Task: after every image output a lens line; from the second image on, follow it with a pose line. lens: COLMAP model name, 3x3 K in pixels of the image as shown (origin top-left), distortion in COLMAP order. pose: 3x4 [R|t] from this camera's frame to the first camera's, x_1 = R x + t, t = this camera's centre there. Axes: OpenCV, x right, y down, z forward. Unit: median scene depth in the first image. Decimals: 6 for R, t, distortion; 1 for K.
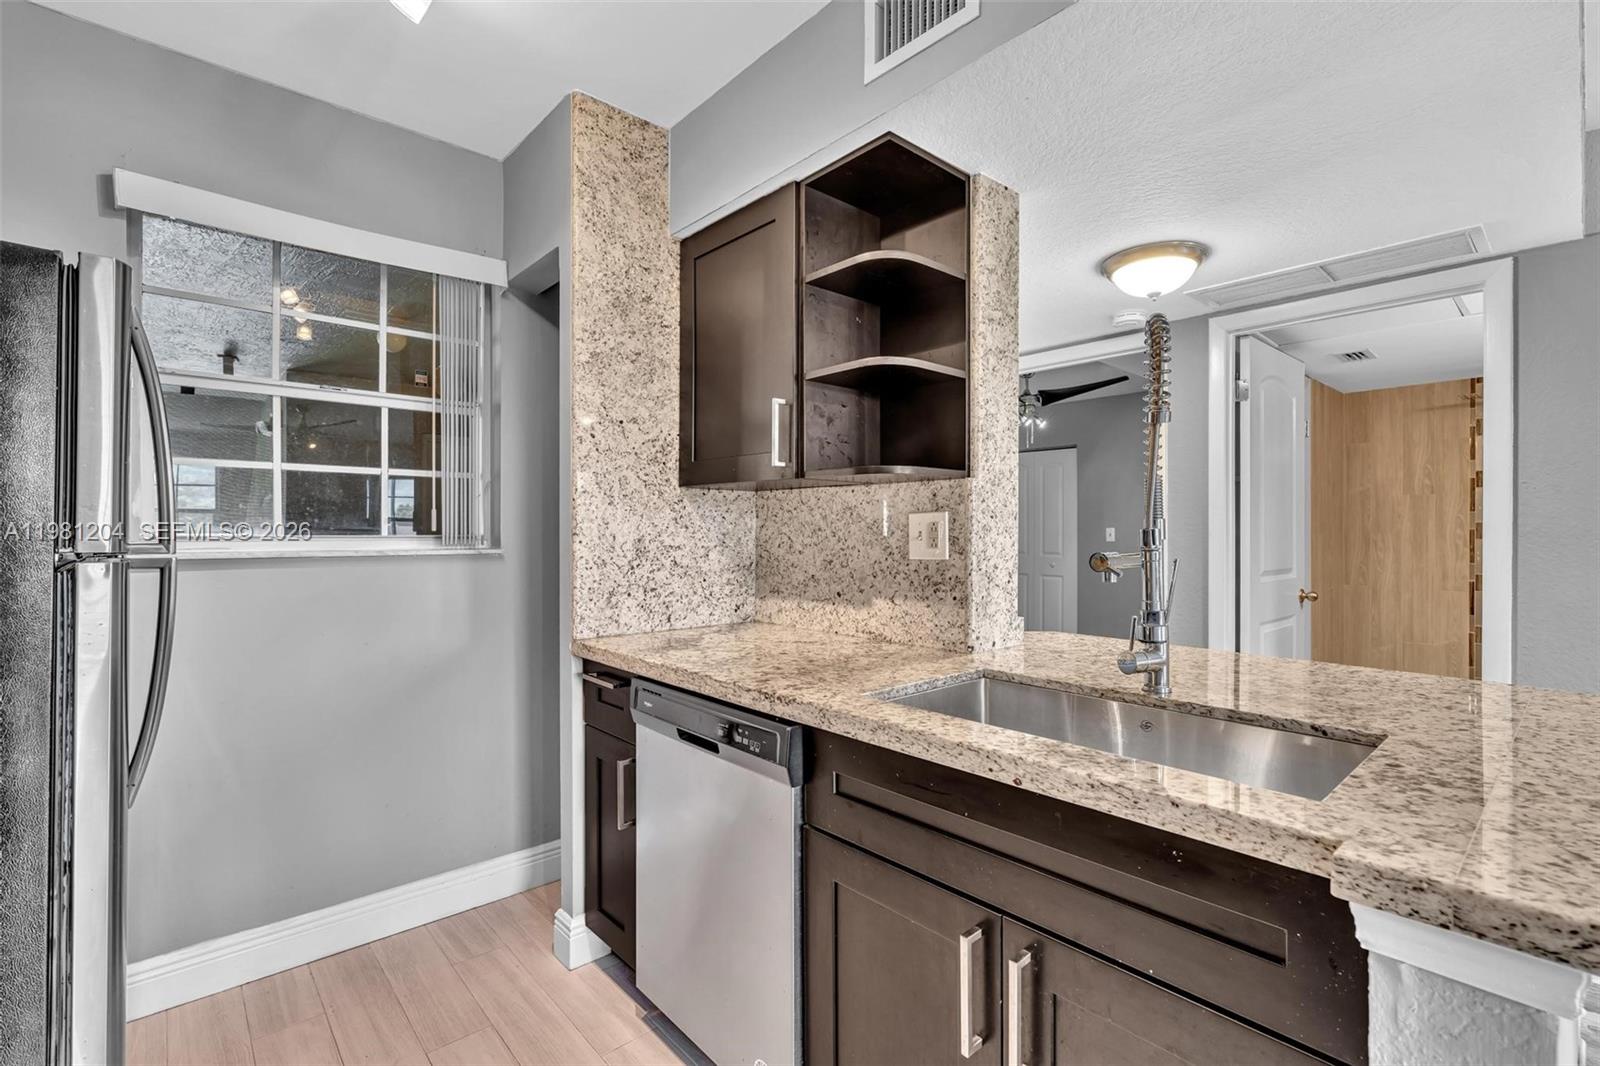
lens RADIAL K [[717.4, 0, 796.6], [0, 717.4, 532.1], [0, 0, 1]] dist [-0.009245, 0.004772]
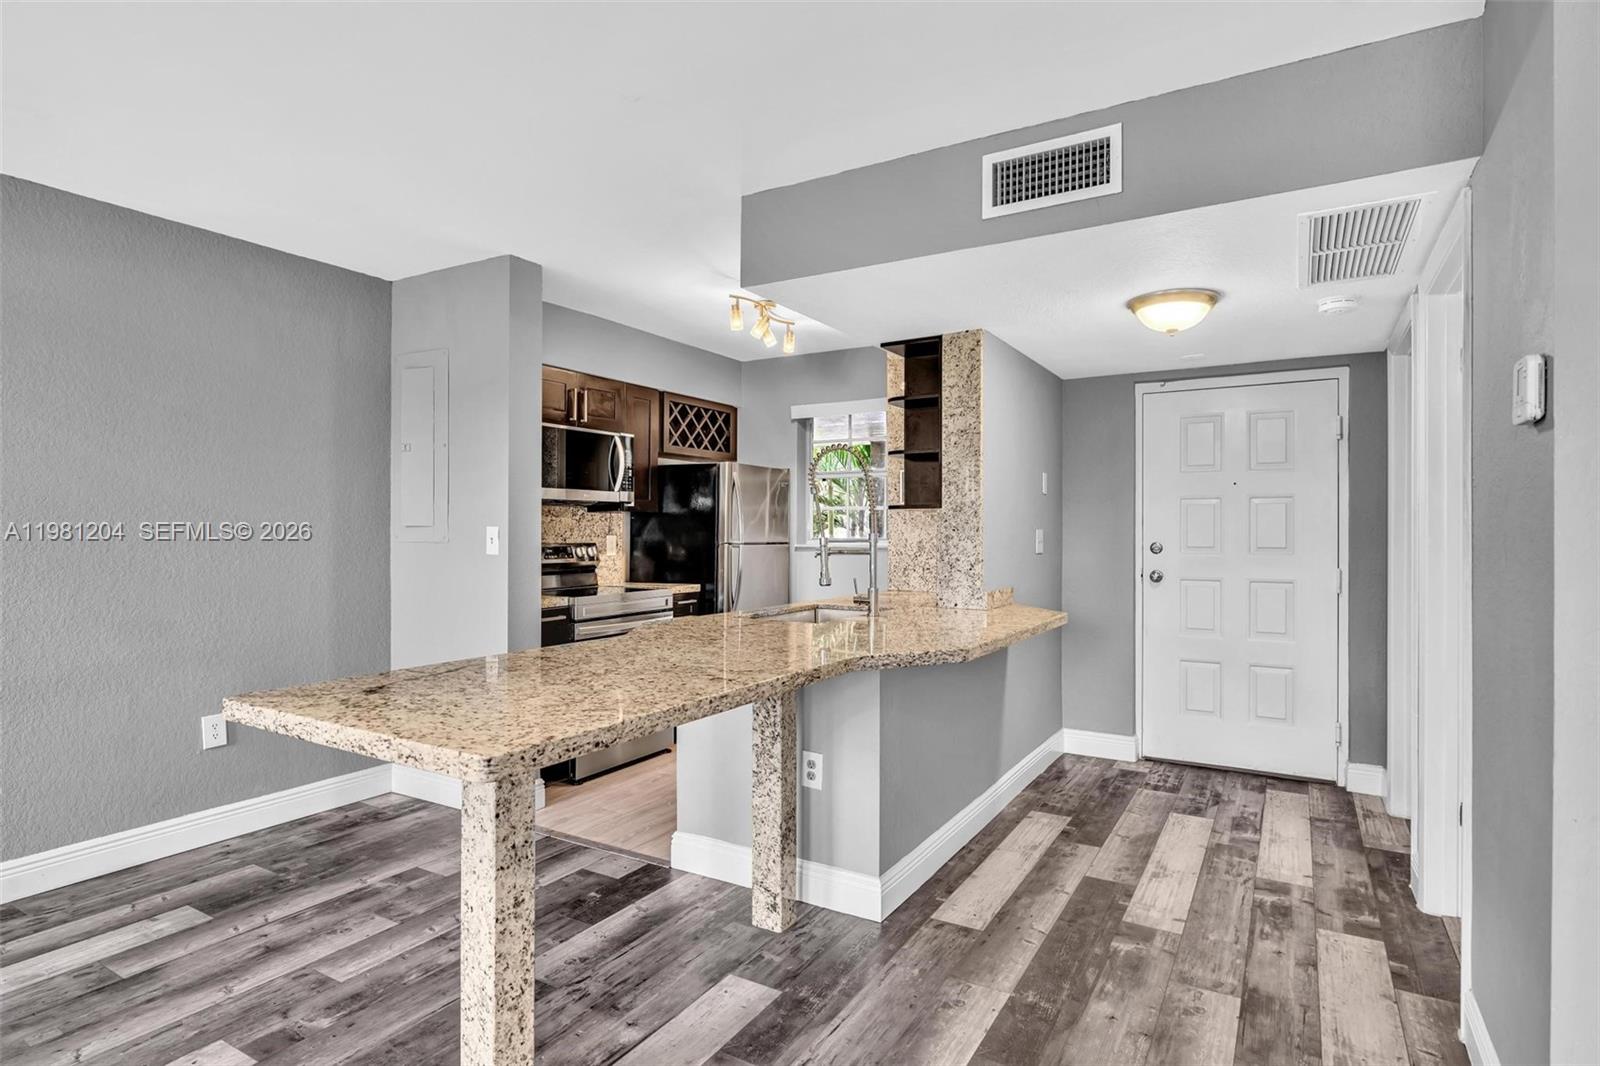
lens RADIAL K [[835.8, 0, 800.3], [0, 835.8, 531.4], [0, 0, 1]] dist [-0.003480, -0.000048]
pose [[0.298834, -0.000724, -0.954305, 1.792775], [-0.002282, 0.999996, -0.001473, -0.012741], [0.954302, 0.002618, 0.298832, 0.048034]]
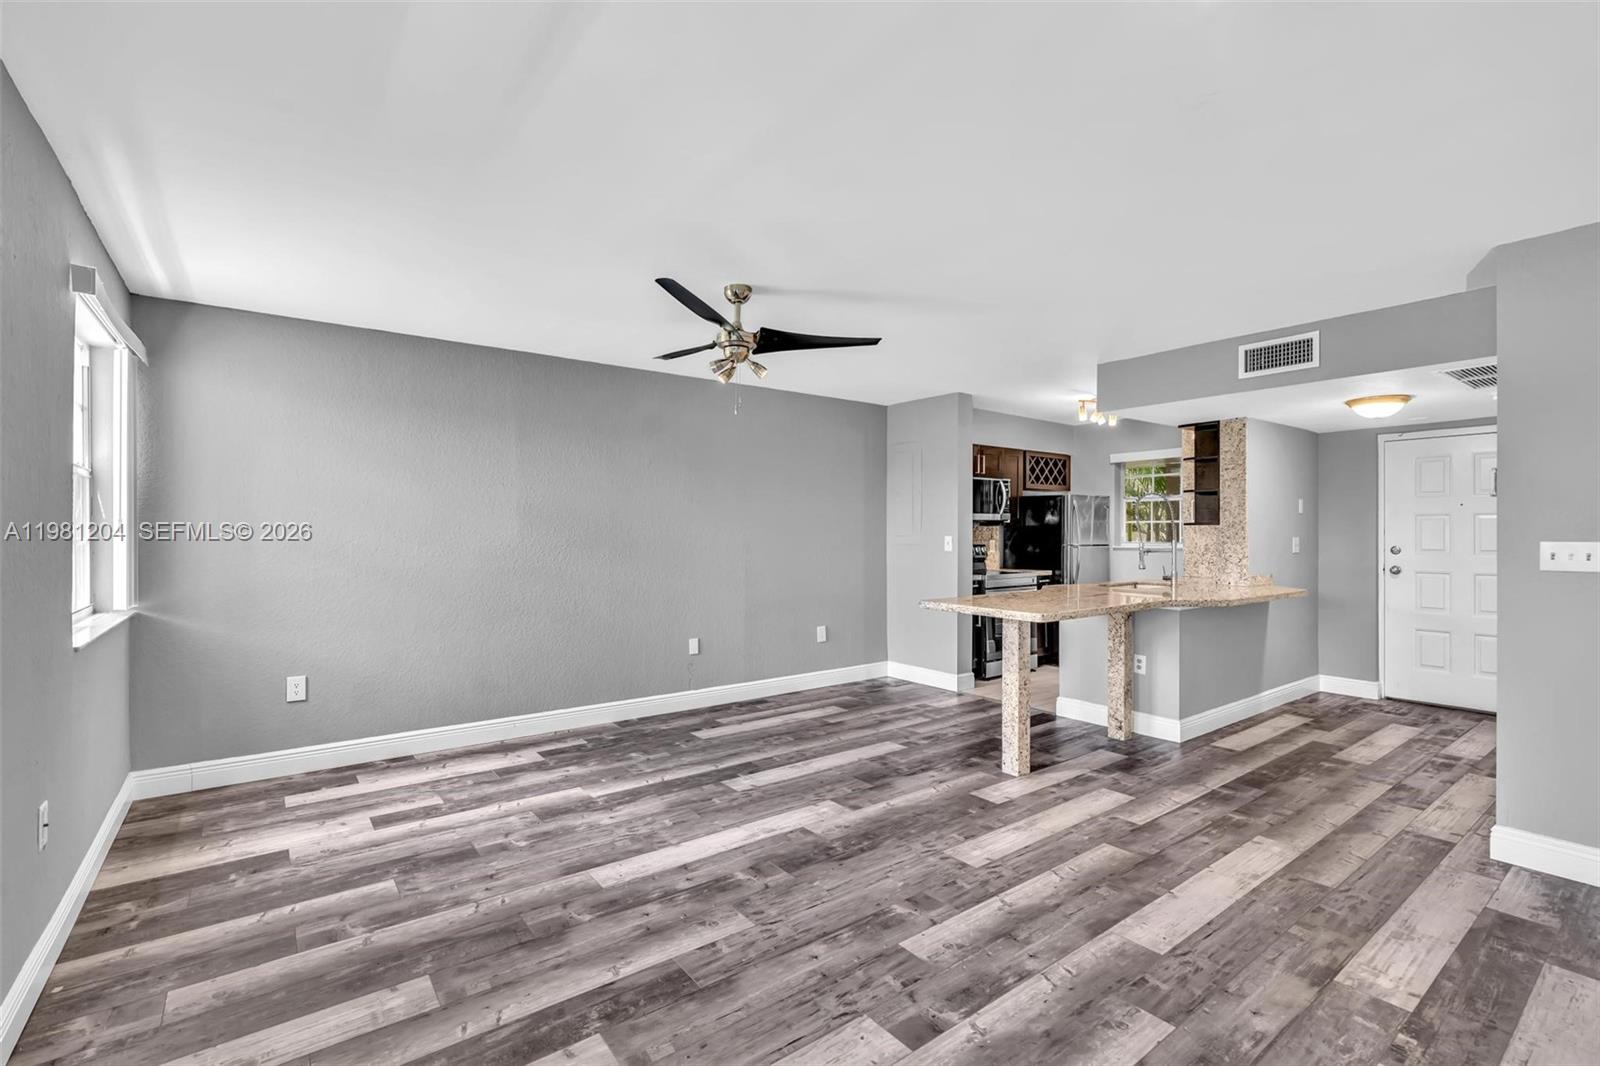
lens RADIAL K [[717.4, 0, 800.0], [0, 717.4, 532.2], [0, 0, 1]] dist [-0.009245, 0.004772]
pose [[-0.079830, -0.002110, -0.996806, 2.804464], [-0.001532, 0.999997, -0.001994, -0.032033], [0.996807, 0.001368, -0.079833, -0.401389]]
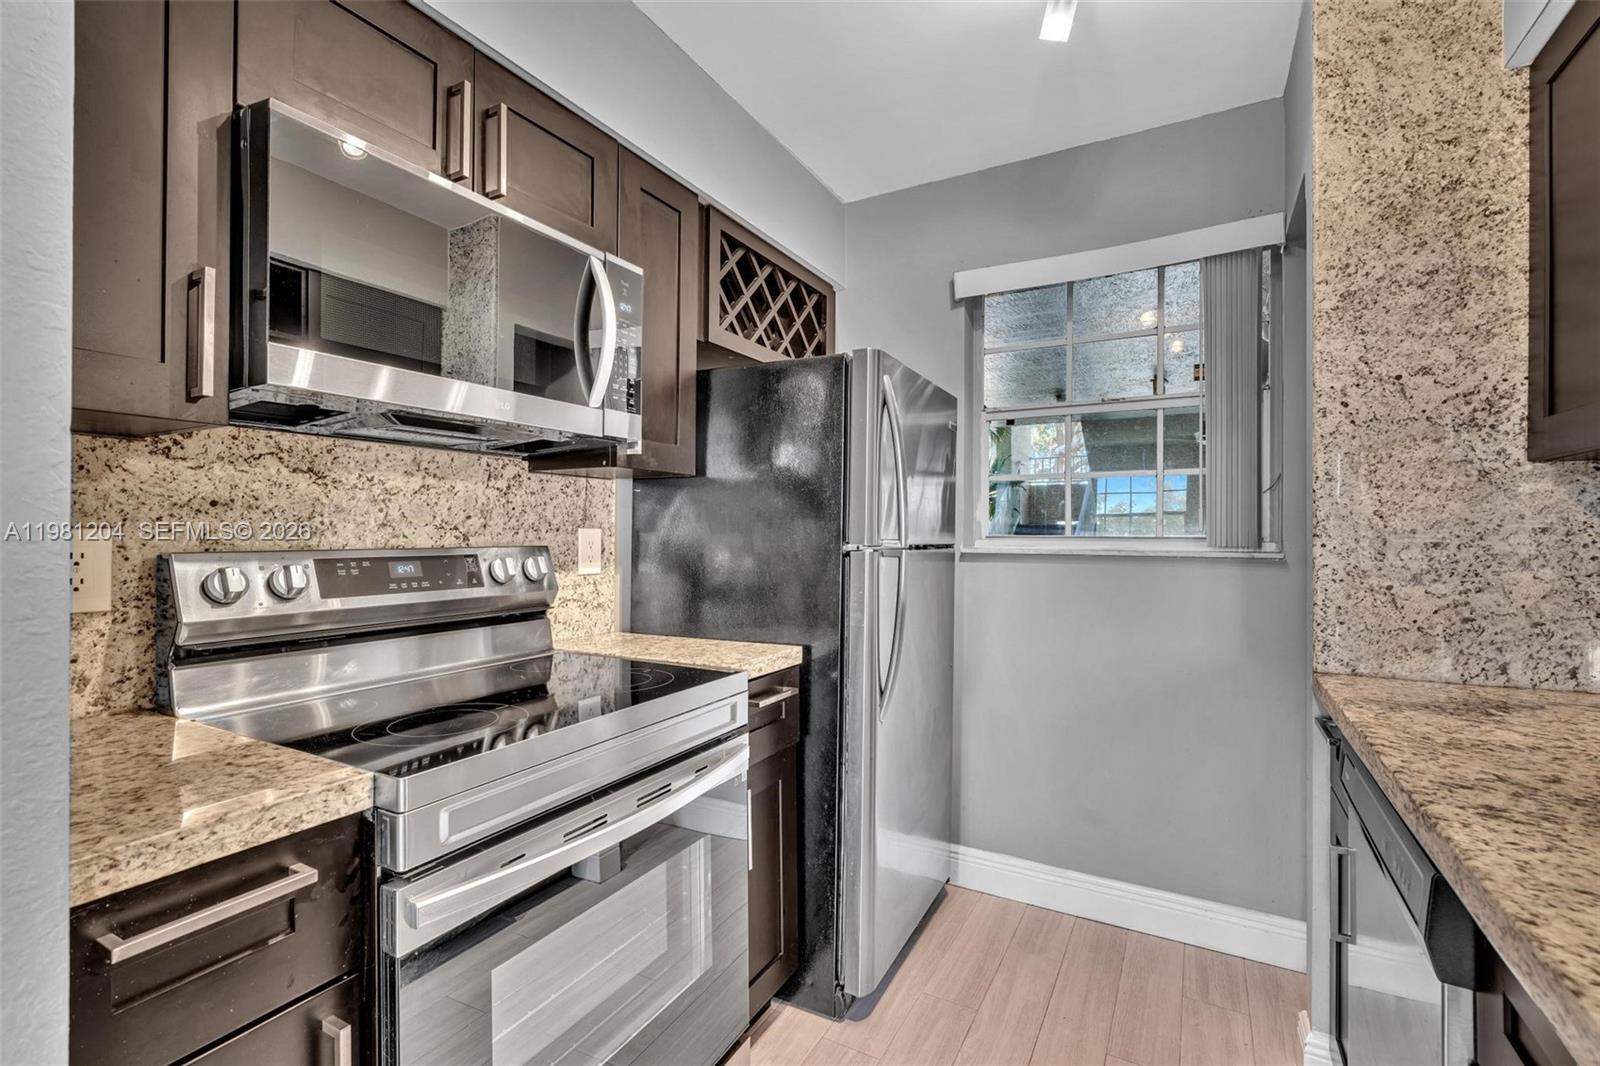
lens RADIAL K [[717.4, 0, 798.0], [0, 717.4, 531.8], [0, 0, 1]] dist [-0.009245, 0.004772]
pose [[0.323389, -0.001104, -0.946265, 0.229038], [-0.003278, 0.999992, -0.002287, 0.002509], [0.946260, 0.003841, 0.323383, 0.209904]]
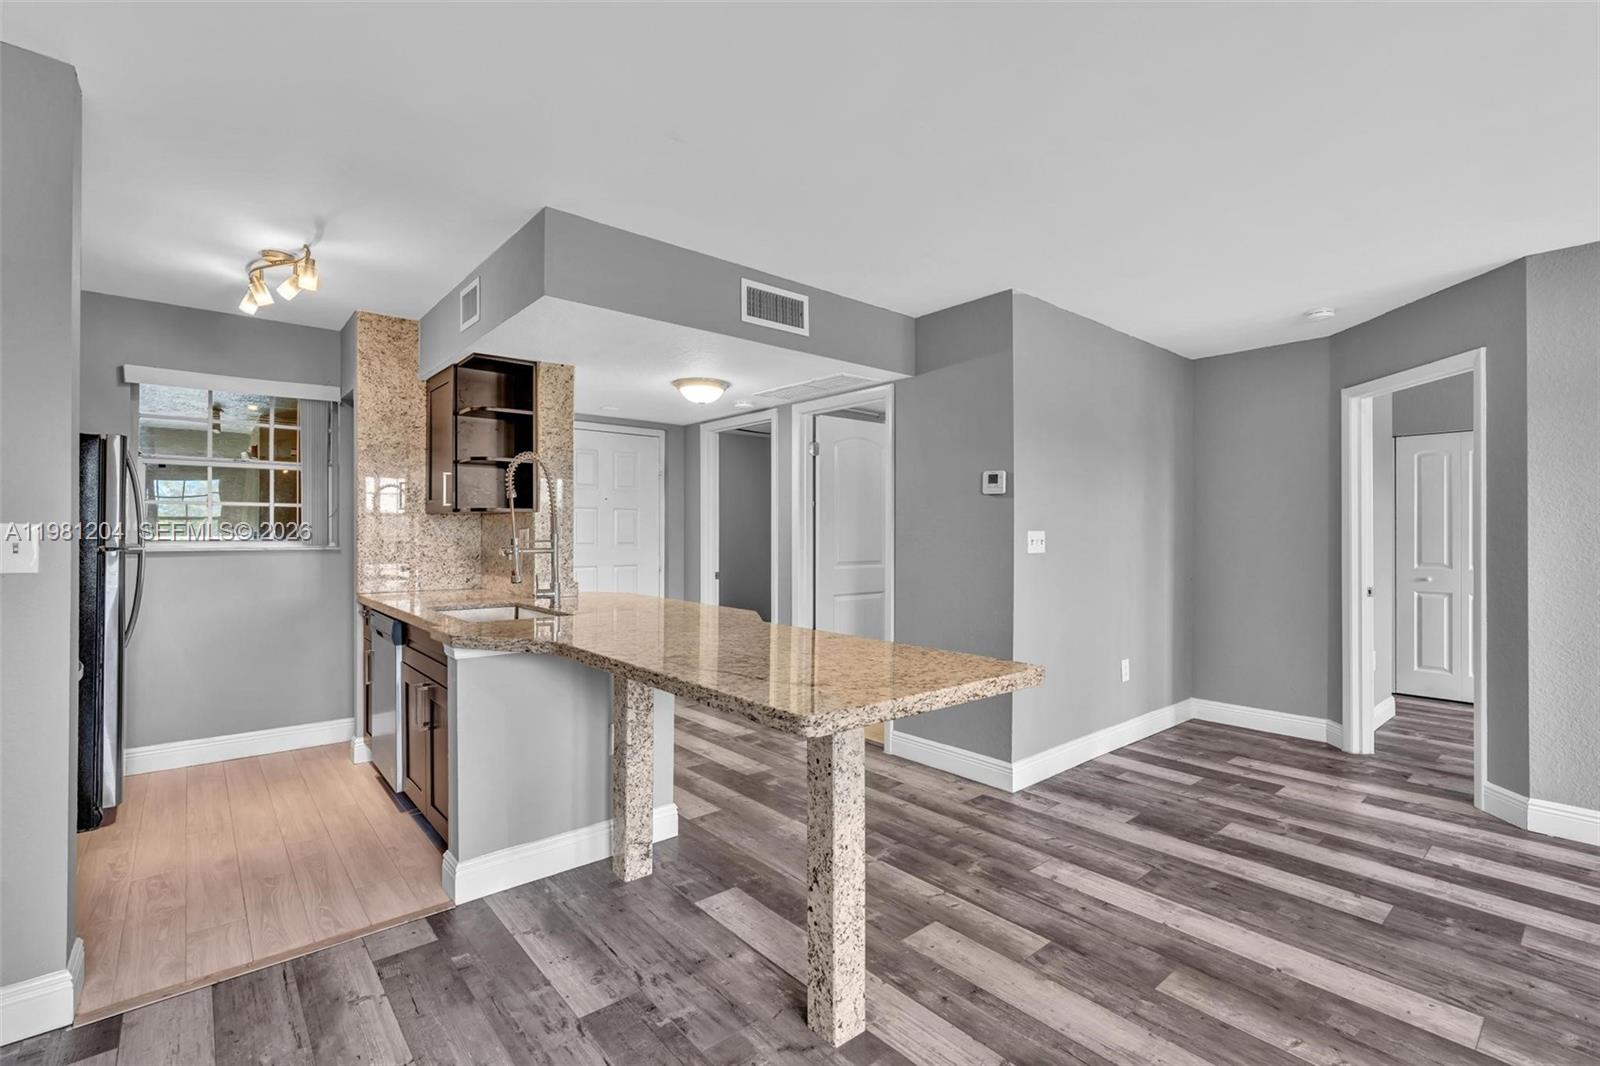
lens RADIAL K [[717.4, 0, 796.3], [0, 717.4, 531.0], [0, 0, 1]] dist [-0.009245, 0.004772]
pose [[0.999724, 0.000294, -0.023480, 0.875703], [-0.000369, 0.999995, -0.003183, -0.013100], [0.023479, 0.003191, 0.999719, -0.860838]]
